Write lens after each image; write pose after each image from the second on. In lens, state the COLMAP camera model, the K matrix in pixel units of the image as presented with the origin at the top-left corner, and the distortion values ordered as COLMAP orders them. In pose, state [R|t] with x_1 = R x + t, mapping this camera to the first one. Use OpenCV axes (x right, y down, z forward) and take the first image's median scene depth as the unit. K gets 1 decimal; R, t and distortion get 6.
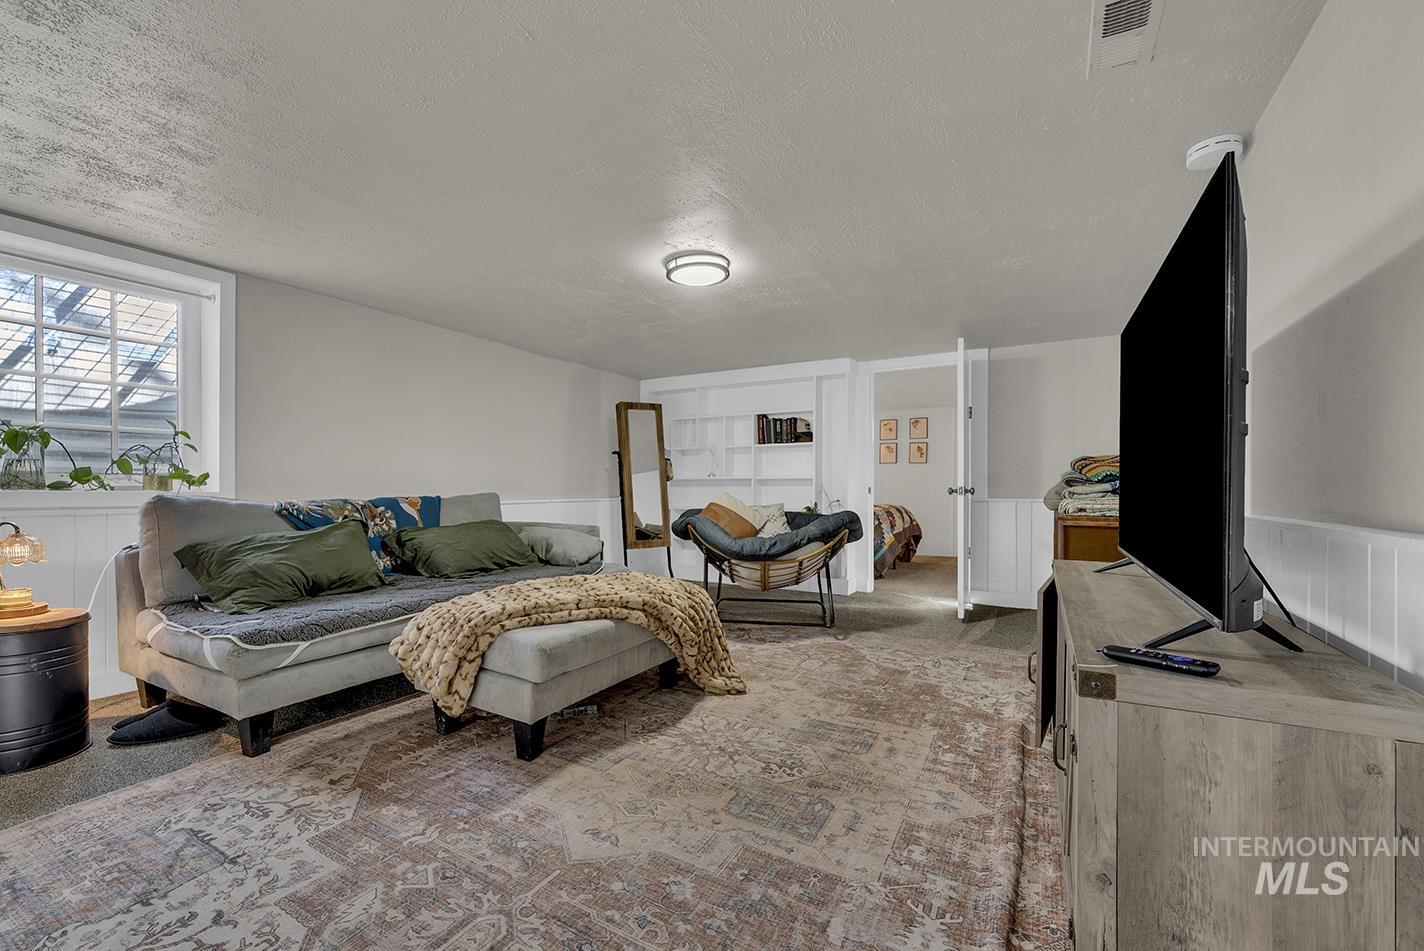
lens RADIAL K [[584.0, 0, 714.2], [0, 584.0, 485.9], [0, 0, 1]] dist [-0.000847, -0.000250]
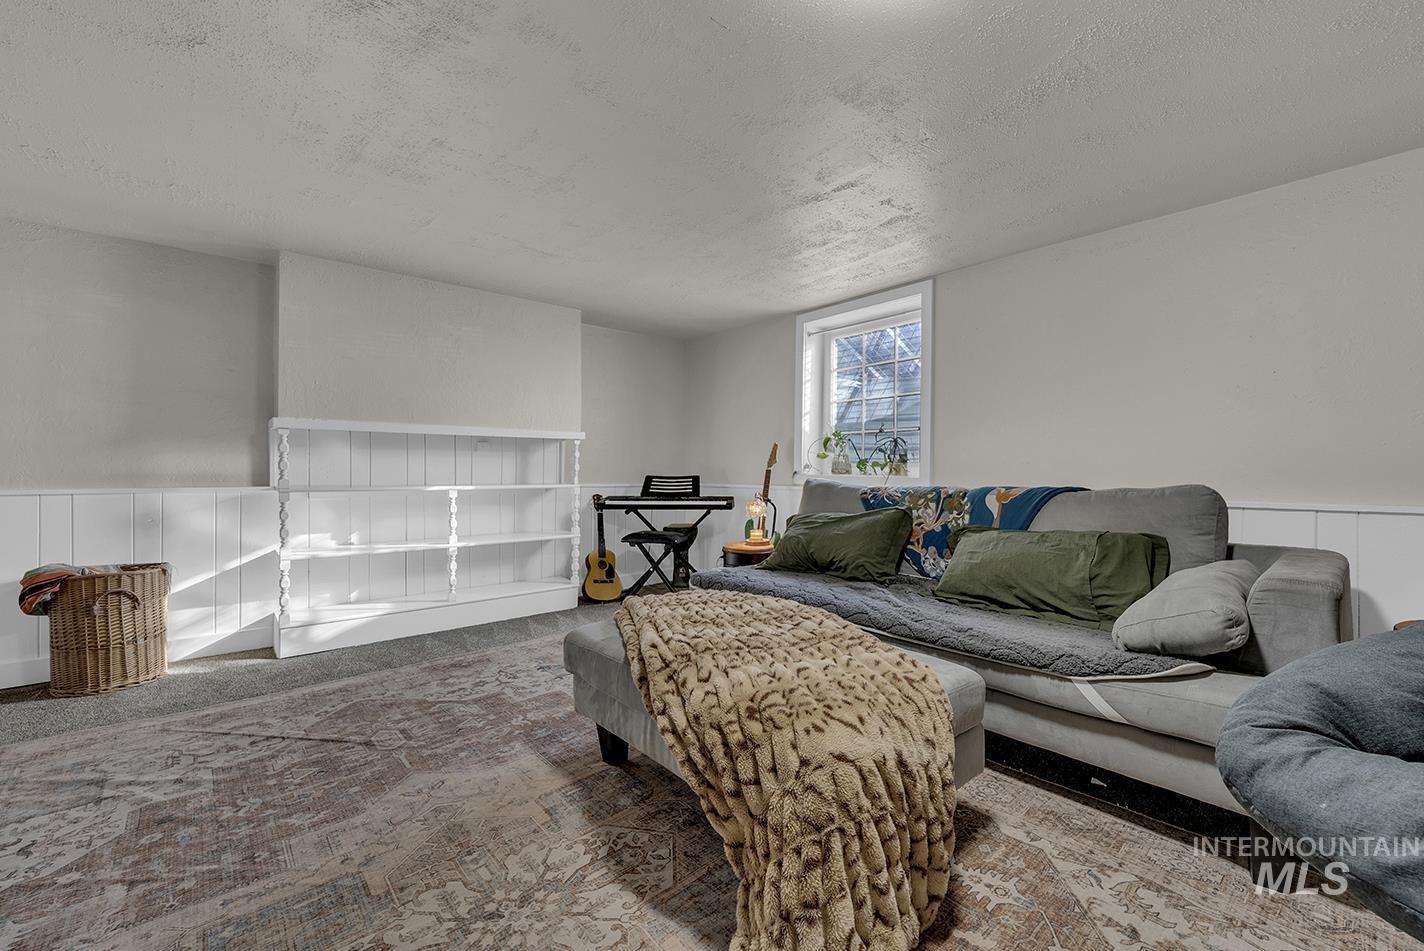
lens RADIAL K [[584.0, 0, 712.6], [0, 584.0, 473.0], [0, 0, 1]] dist [-0.000847, -0.000250]
pose [[-0.342332, 0.001762, -0.939577, 0.623620], [0.000425, 0.999998, 0.001721, -0.002670], [0.939579, 0.000190, -0.342333, 1.783218]]
